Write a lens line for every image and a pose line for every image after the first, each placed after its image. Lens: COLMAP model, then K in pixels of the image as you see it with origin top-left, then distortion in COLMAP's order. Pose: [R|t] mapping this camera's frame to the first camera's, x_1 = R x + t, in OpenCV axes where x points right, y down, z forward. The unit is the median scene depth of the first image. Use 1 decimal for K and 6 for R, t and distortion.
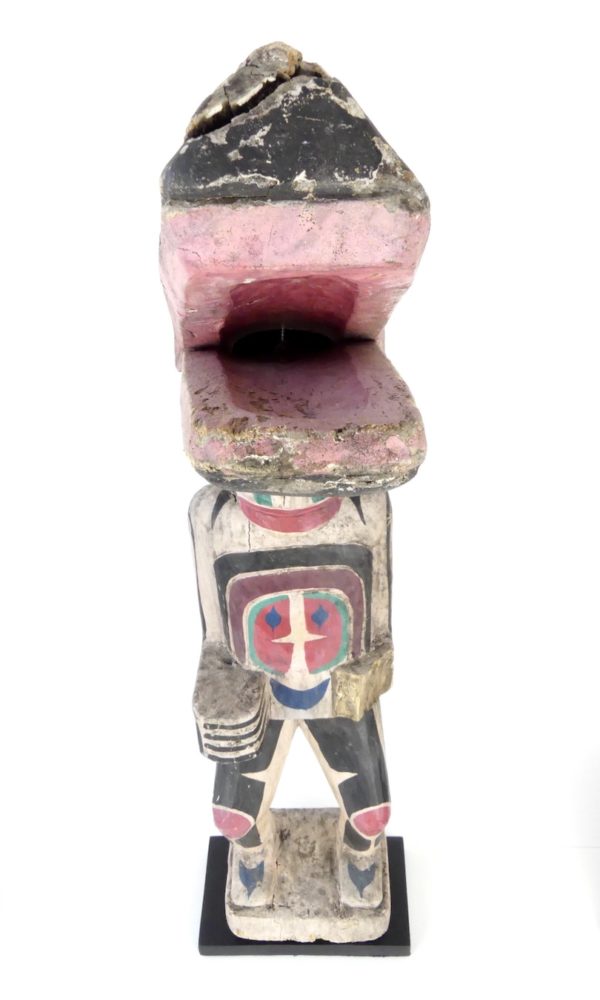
lens RADIAL K [[937.8, 0, 299.8], [0, 937.8, 502.9], [0, 0, 1]] dist [-0.003846, 0.003502]
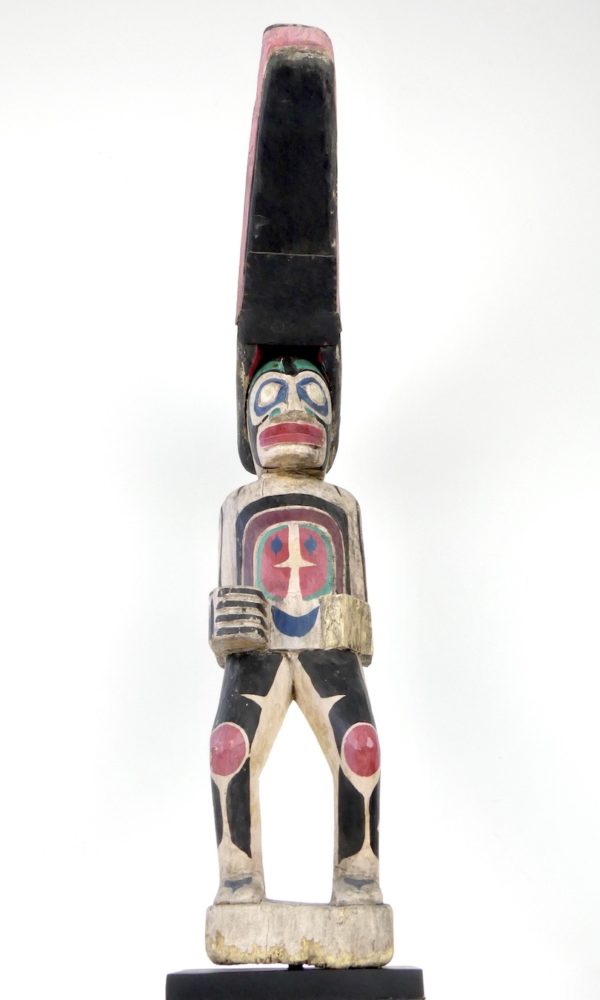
lens RADIAL K [[937.8, 0, 299.8], [0, 937.8, 502.9], [0, 0, 1]] dist [-0.003846, 0.003502]
pose [[0.999921, 0.006881, -0.010514, 0.017740], [-0.012499, 0.458567, -0.888572, 1.186187], [-0.001293, 0.888633, 0.458617, 0.291235]]
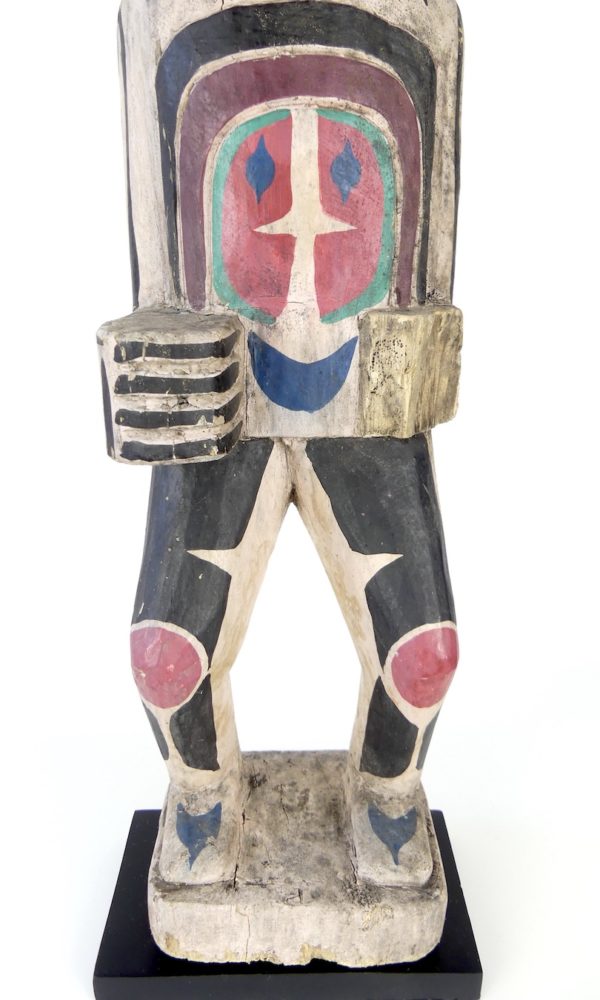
lens RADIAL K [[753.1, 0, 300.0], [0, 753.1, 500.0], [0, 0, 1]] dist [-0.020952, -0.000940]
pose [[0.998489, 0.023760, 0.049549, -0.020299], [-0.007680, 0.953178, -0.302314, 0.395862], [-0.054412, 0.301476, 0.951920, 0.585190]]
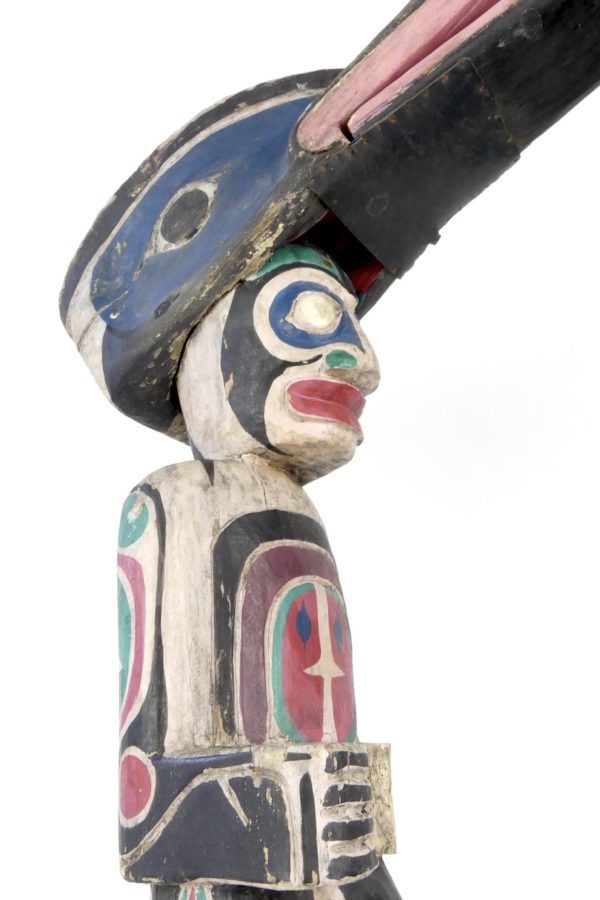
lens RADIAL K [[876.9, 0, 300.0], [0, 876.9, 450.0], [0, 0, 1]] dist [-0.000680, 0.005380]
pose [[0.564500, 0.291910, 0.772094, -0.499004], [0.523279, 0.596847, -0.608238, 0.389370], [-0.638372, 0.747370, 0.184169, 0.720699]]
